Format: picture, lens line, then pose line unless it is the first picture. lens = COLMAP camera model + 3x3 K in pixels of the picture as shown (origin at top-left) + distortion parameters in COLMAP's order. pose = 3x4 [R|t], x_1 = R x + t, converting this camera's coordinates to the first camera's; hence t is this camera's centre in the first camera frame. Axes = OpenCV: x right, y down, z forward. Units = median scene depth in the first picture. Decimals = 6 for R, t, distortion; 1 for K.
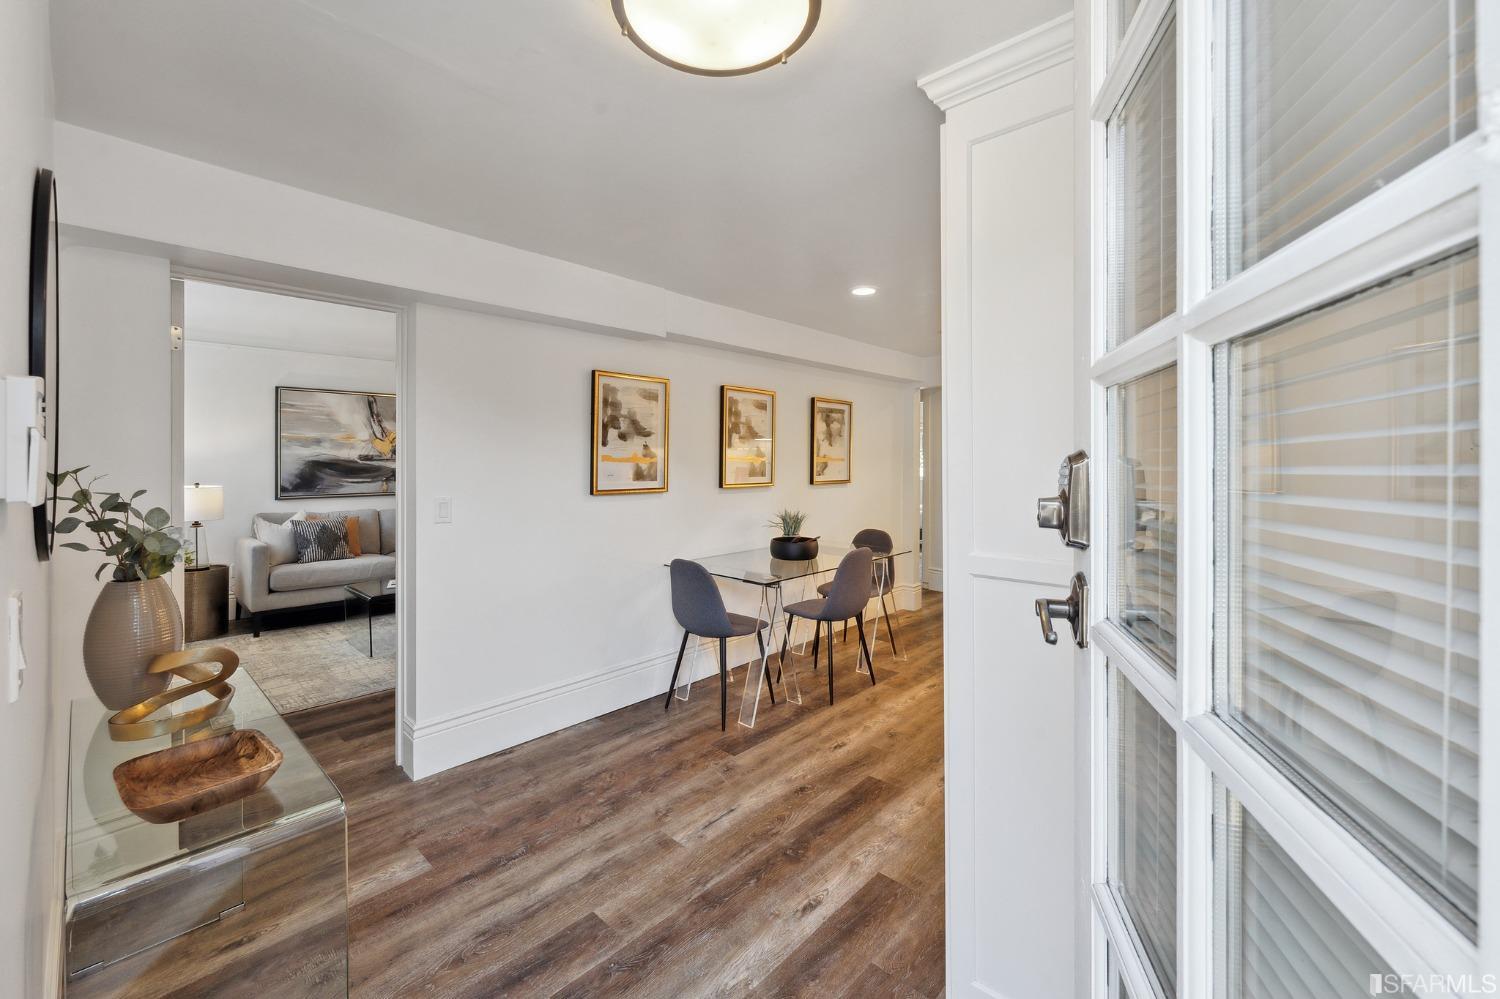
lens RADIAL K [[609.0, 0, 743.8], [0, 609.0, 459.6], [0, 0, 1]] dist [-0.000443, -0.000834]
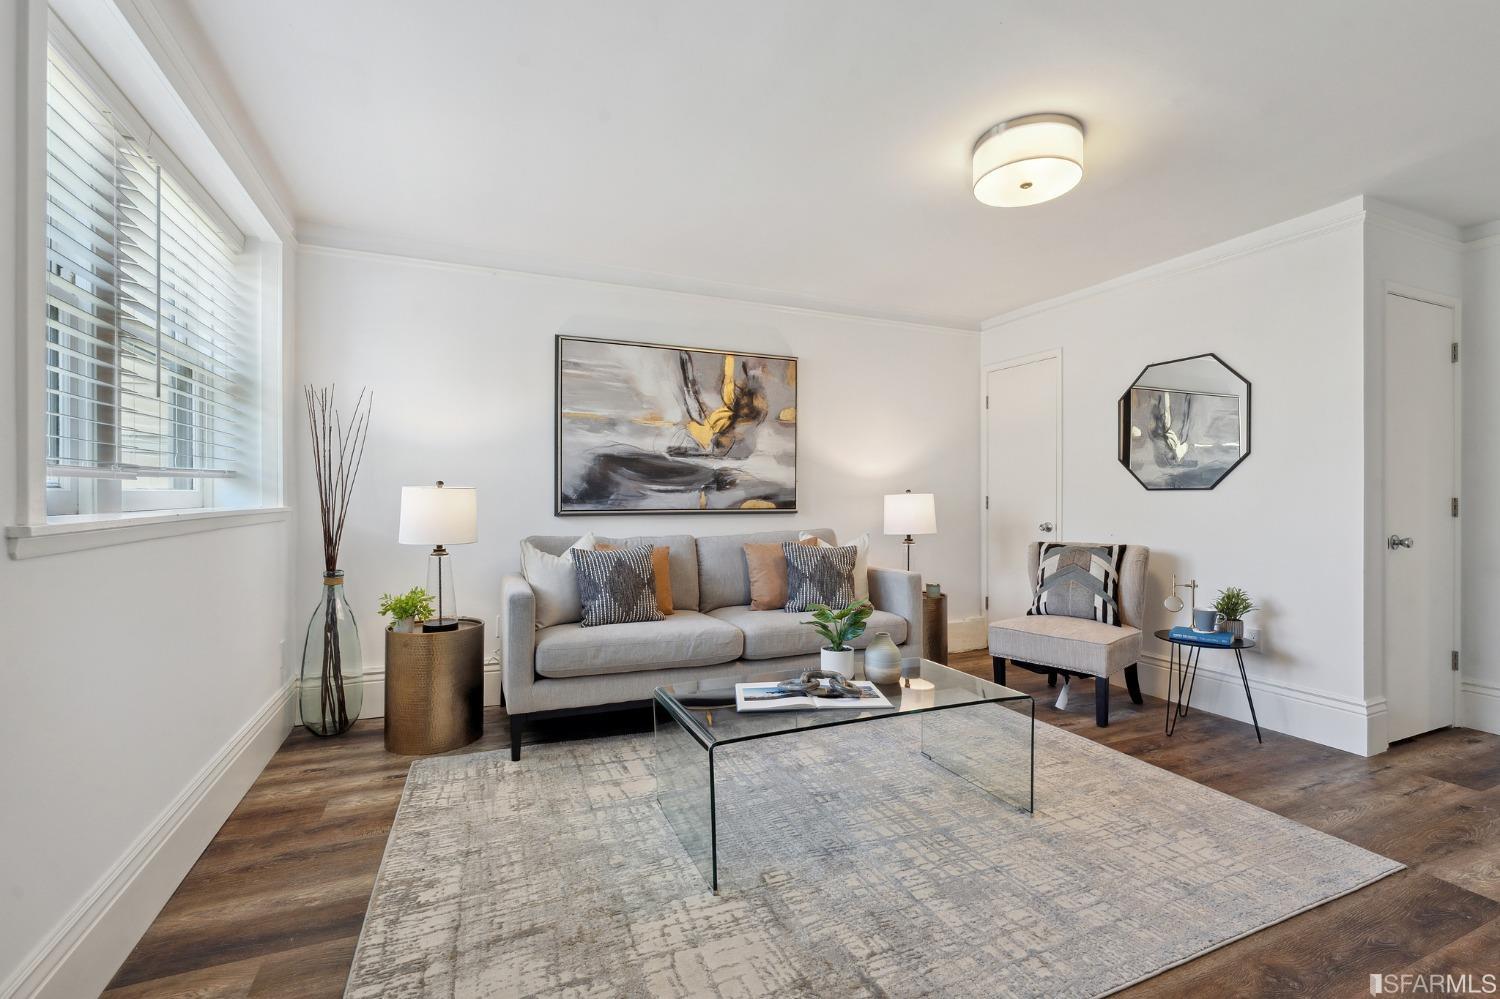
lens RADIAL K [[658.5, 0, 749.9], [0, 658.5, 490.7], [0, 0, 1]] dist [-0.004420, -0.000079]
pose [[0.916630, -0.000732, -0.399737, -0.311614], [-0.001799, 0.999981, -0.005957, 0.043569], [0.399733, 0.006180, 0.916611, 0.454626]]
